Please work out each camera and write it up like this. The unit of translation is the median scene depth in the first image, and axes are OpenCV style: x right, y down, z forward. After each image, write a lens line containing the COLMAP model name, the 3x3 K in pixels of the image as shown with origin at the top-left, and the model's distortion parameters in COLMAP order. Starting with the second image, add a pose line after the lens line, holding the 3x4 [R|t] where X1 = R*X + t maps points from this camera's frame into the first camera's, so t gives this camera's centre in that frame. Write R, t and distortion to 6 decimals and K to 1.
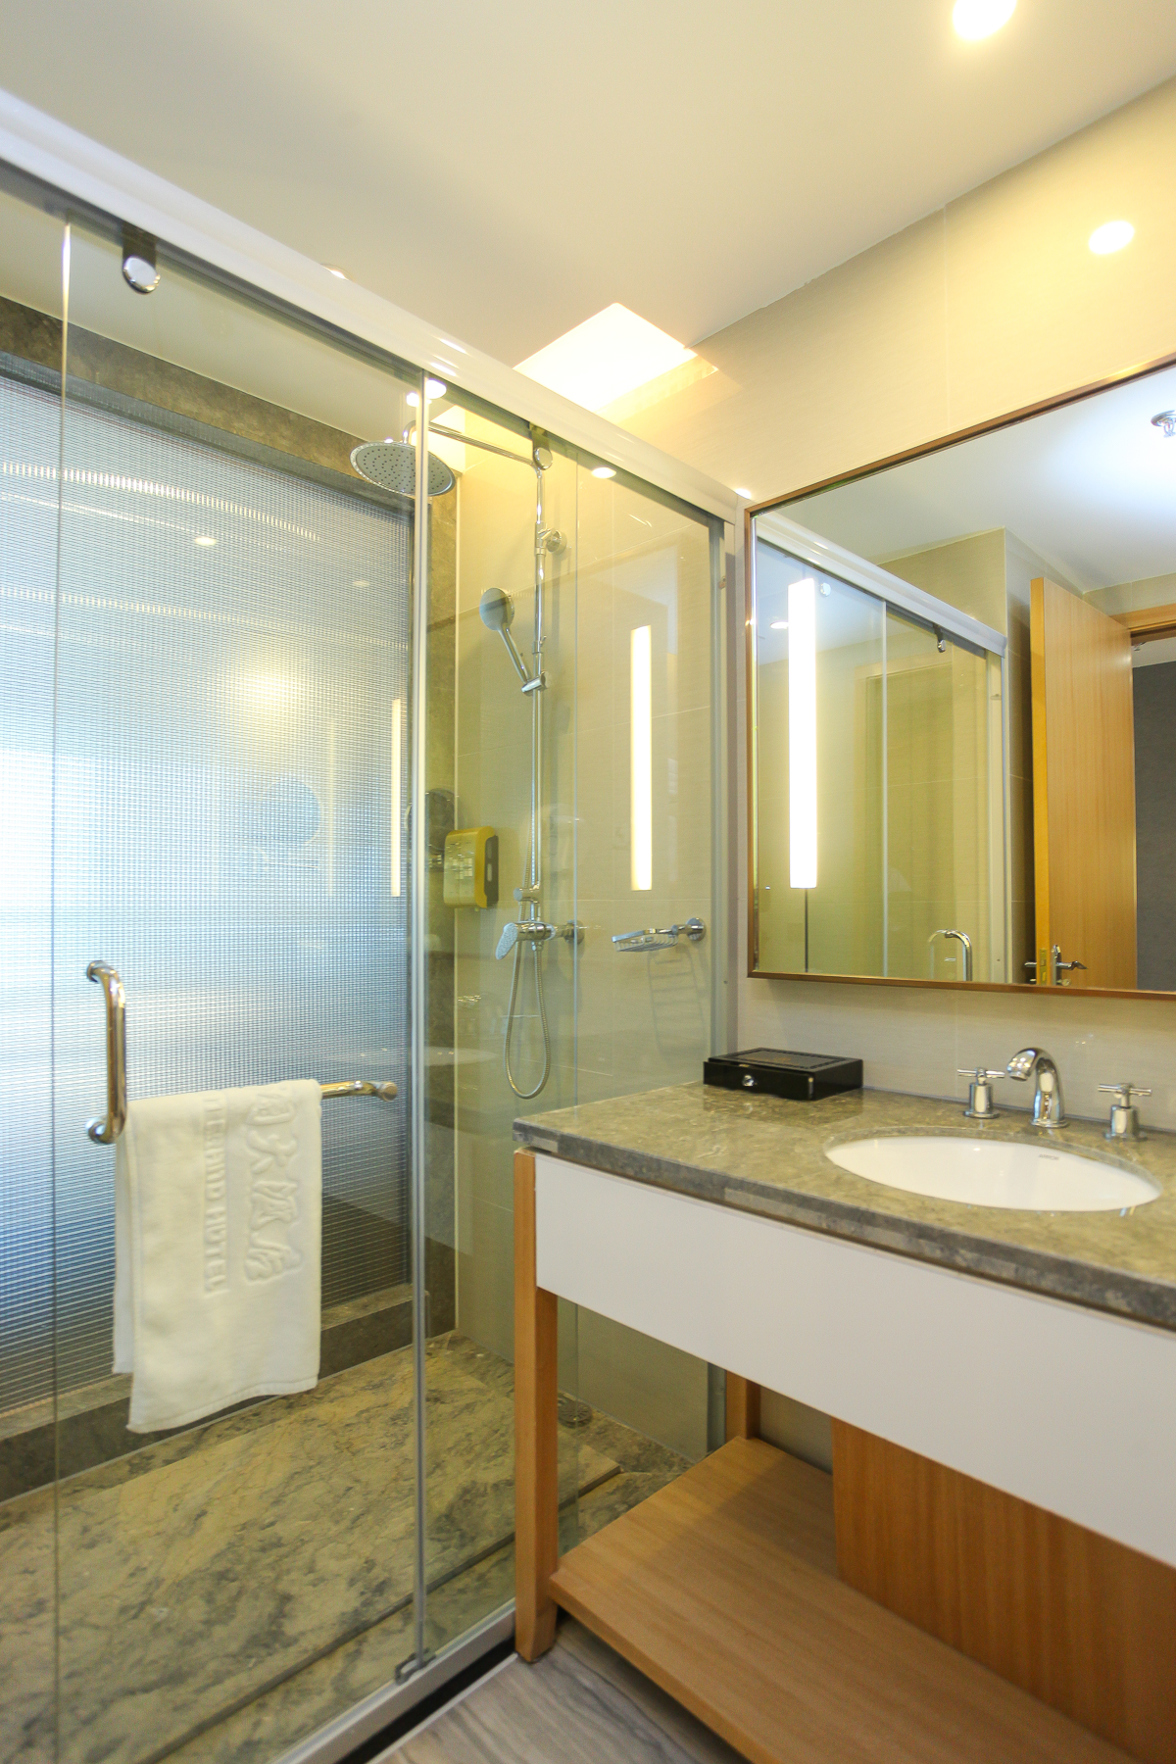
lens RADIAL K [[897.6, 0, 584.3], [0, 897.6, 922.1], [0, 0, 1]] dist [0.000510, 0.000618]
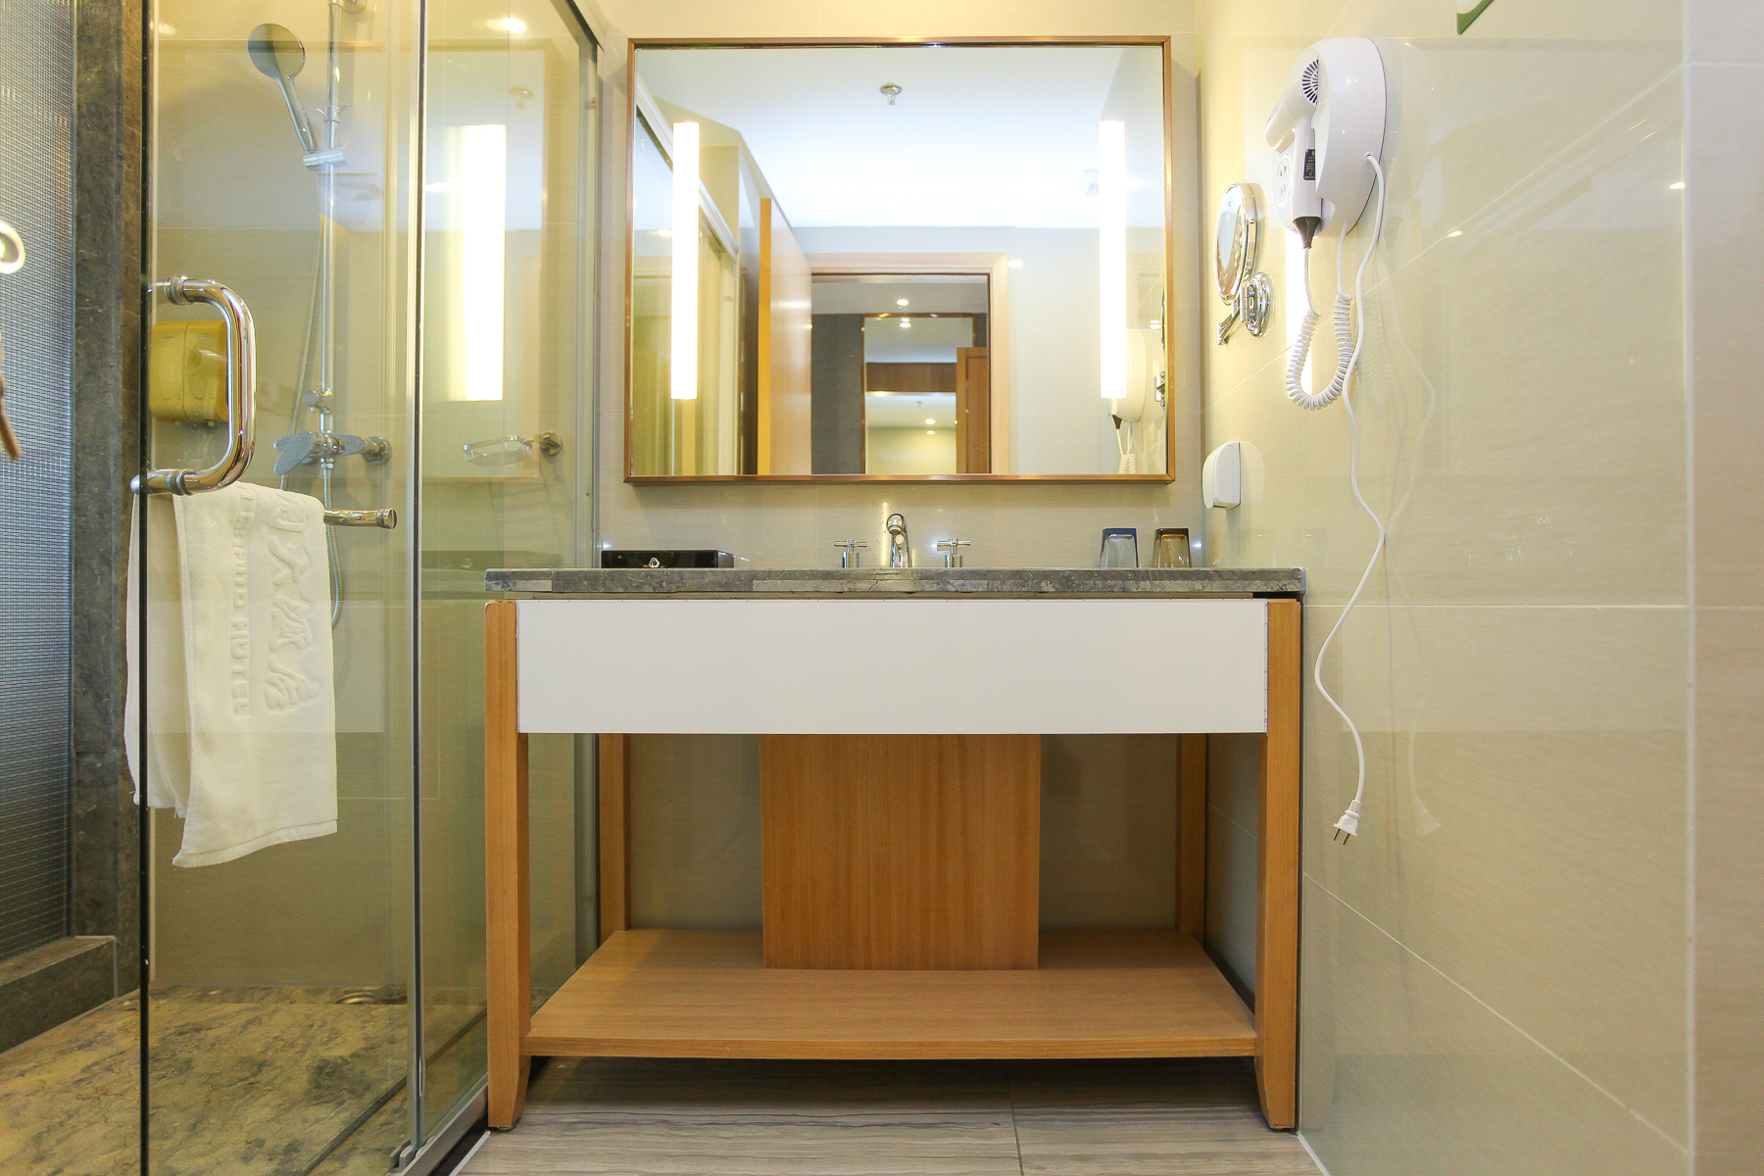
lens RADIAL K [[1073.5, 0, 882.0], [0, 1073.5, 588.0], [0, 0, 1]] dist [-0.035590, 0.030501]
pose [[0.719034, 0.011410, 0.694882, -0.589704], [0.012996, 0.999470, -0.029859, 0.287755], [-0.694854, 0.030500, 0.718504, -0.125641]]
